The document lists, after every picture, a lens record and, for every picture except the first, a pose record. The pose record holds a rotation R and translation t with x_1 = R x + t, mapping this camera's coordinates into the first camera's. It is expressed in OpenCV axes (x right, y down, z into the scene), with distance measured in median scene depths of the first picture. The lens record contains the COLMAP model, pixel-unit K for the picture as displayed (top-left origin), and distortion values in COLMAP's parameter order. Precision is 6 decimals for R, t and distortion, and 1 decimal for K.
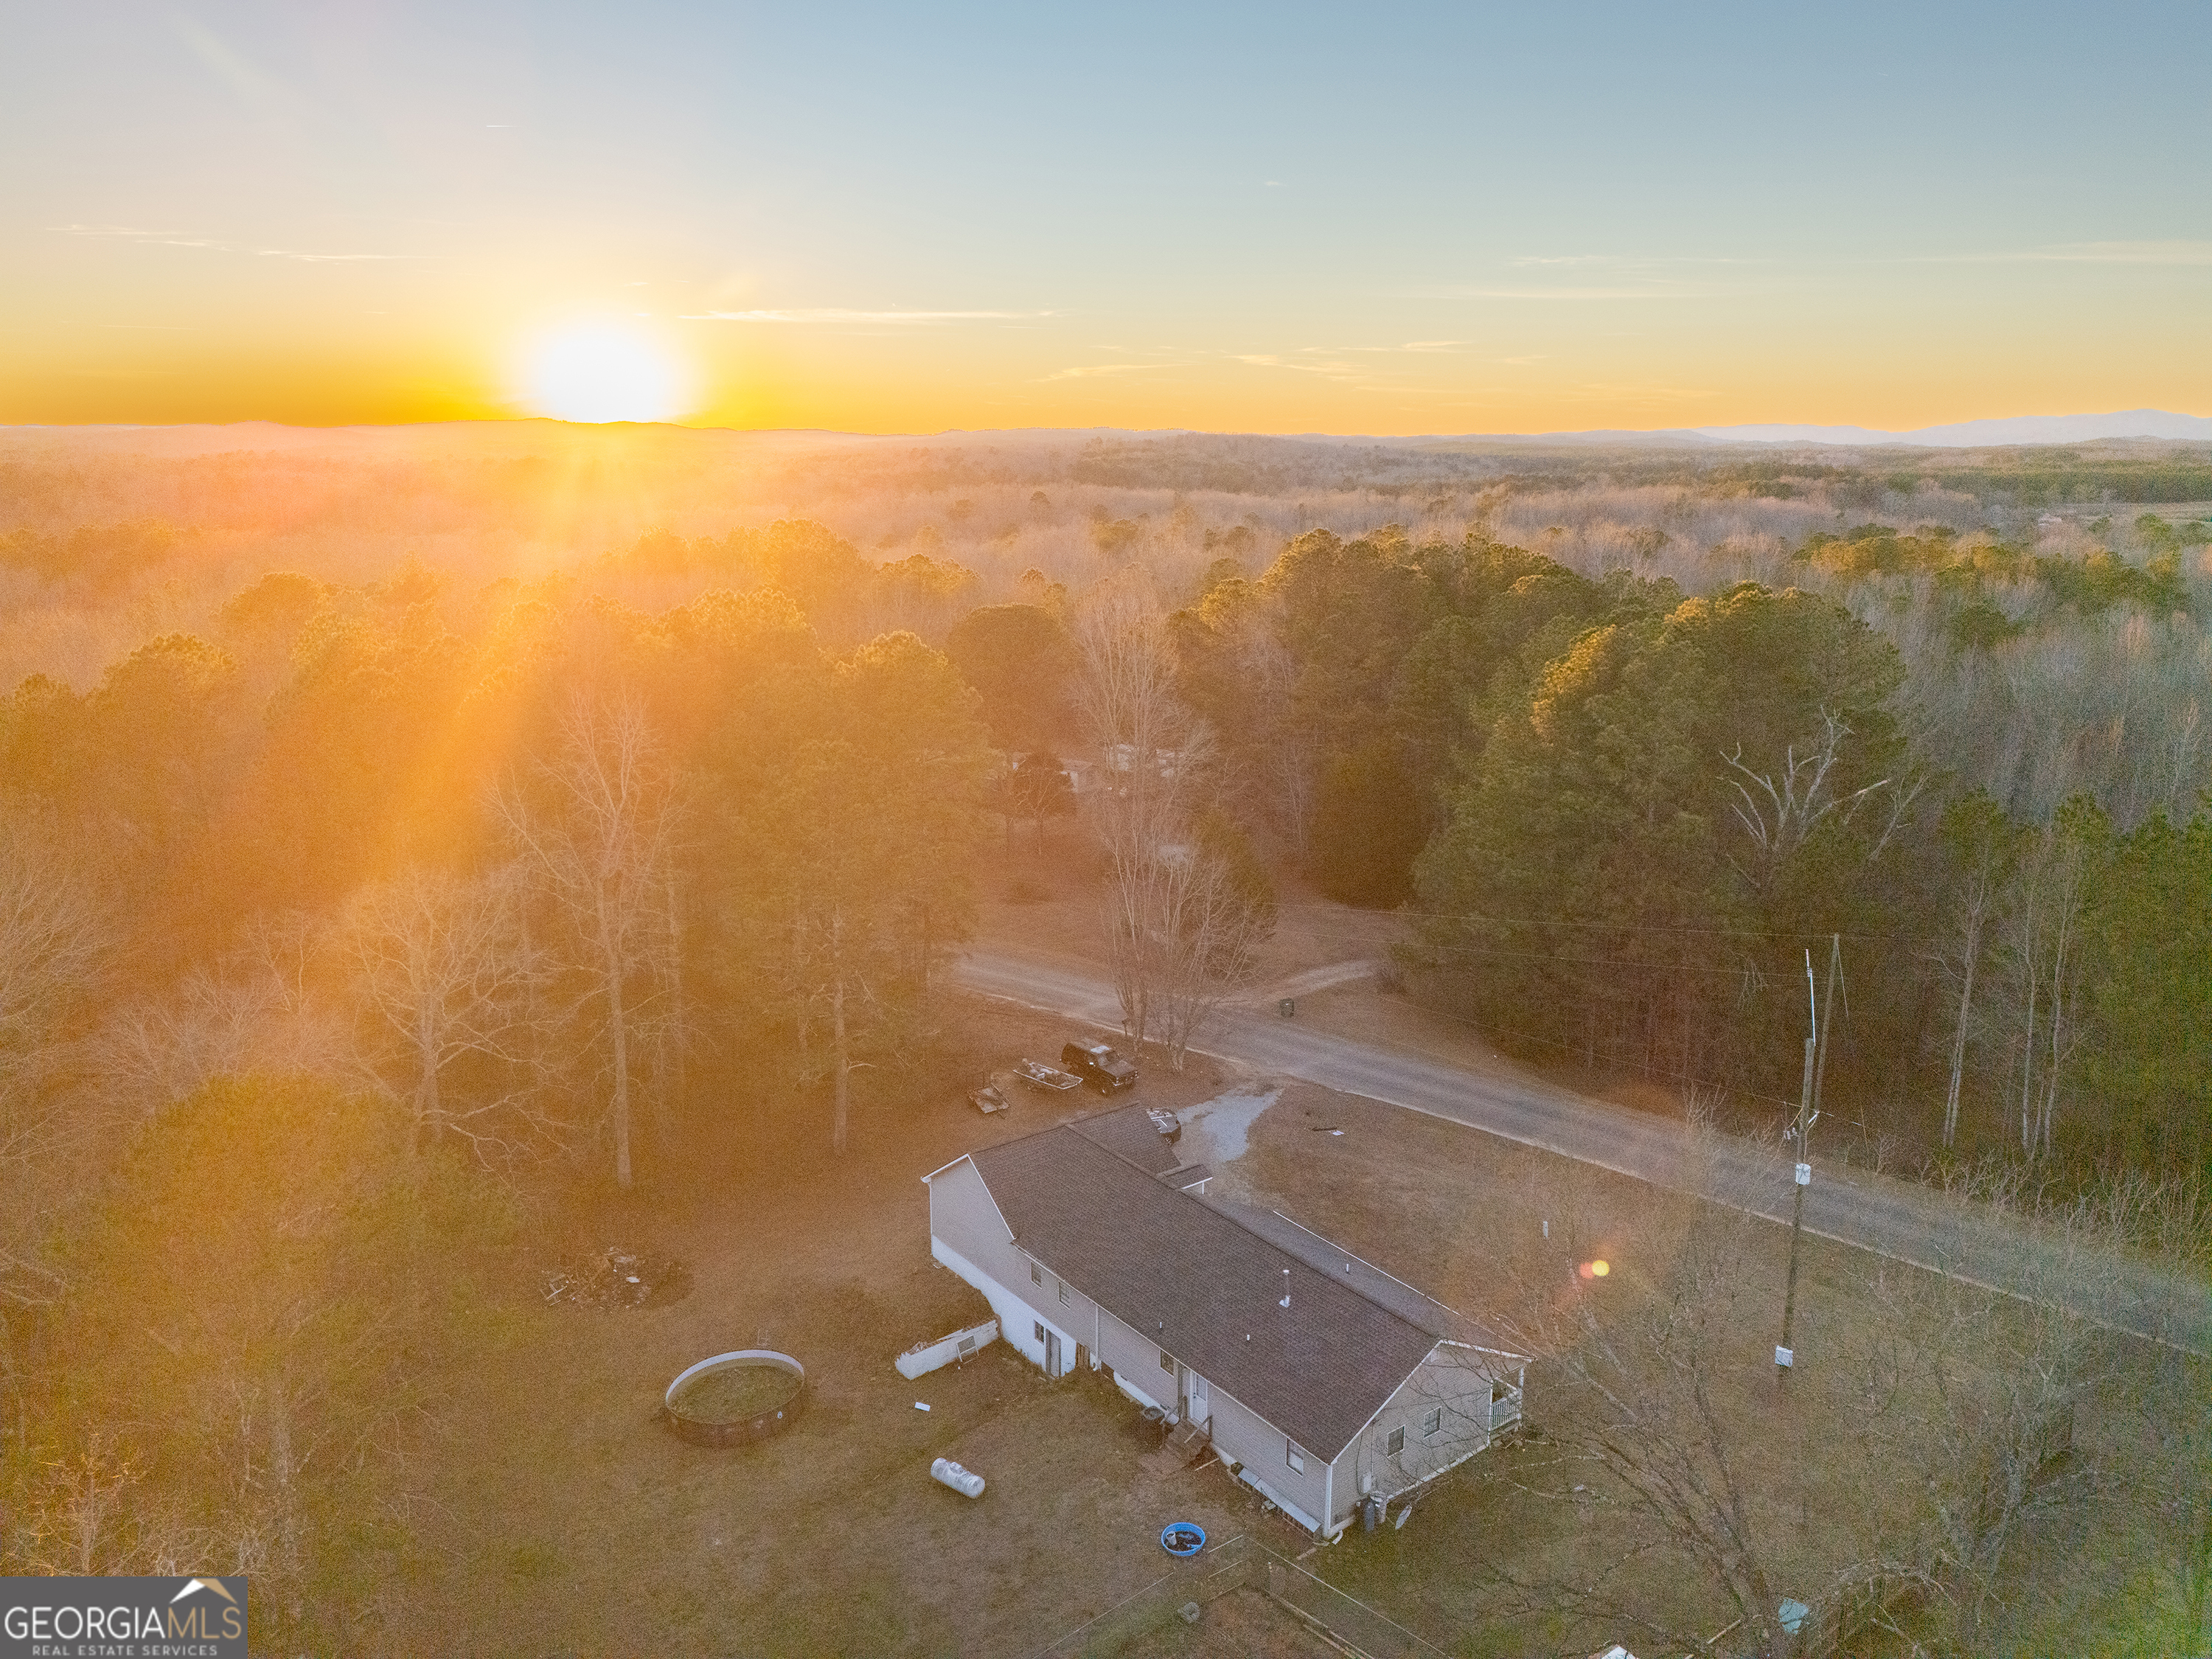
lens RADIAL K [[1589.3, 0, 1125.4], [0, 1589.3, 840.7], [0, 0, 1]] dist [0.043581, -0.002463]
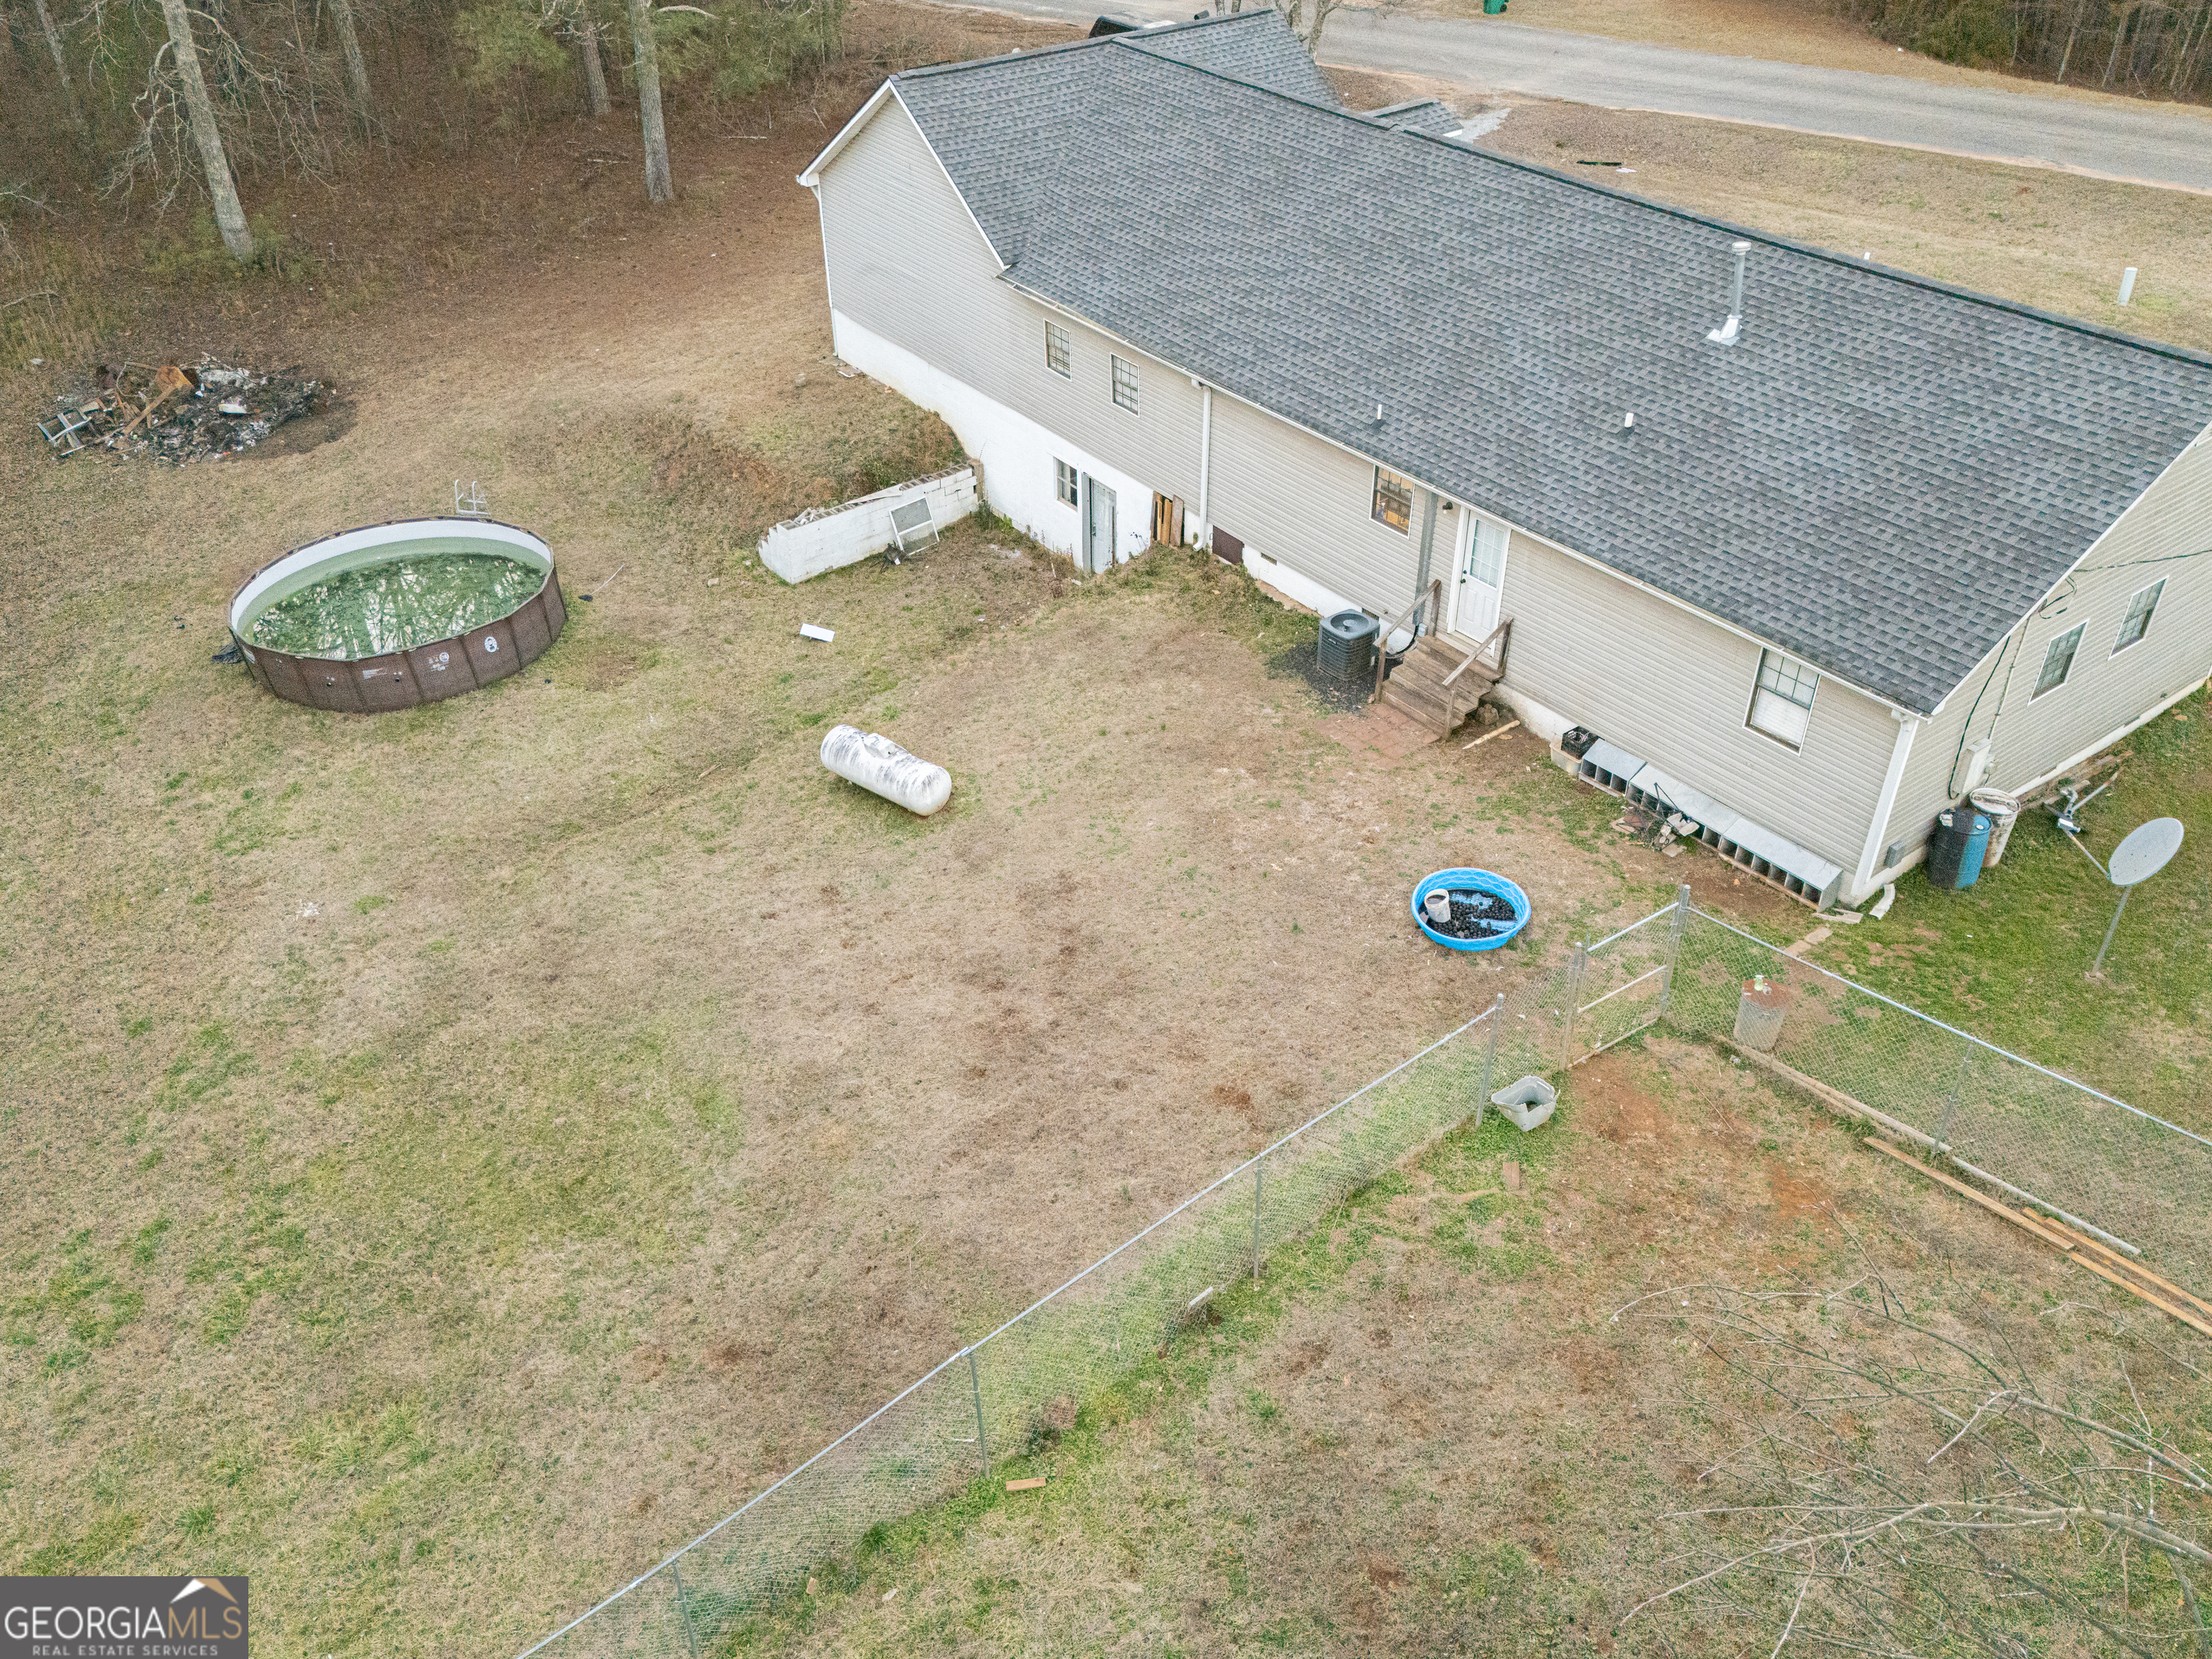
lens RADIAL K [[1589.3, 0, 1112.1], [0, 1589.3, 829.1], [0, 0, 1]] dist [0.043581, -0.002463]
pose [[0.999923, -0.005689, -0.011006, -0.039831], [0.009492, 0.922700, 0.385402, 0.244174], [0.007963, -0.385476, 0.922683, 0.590128]]
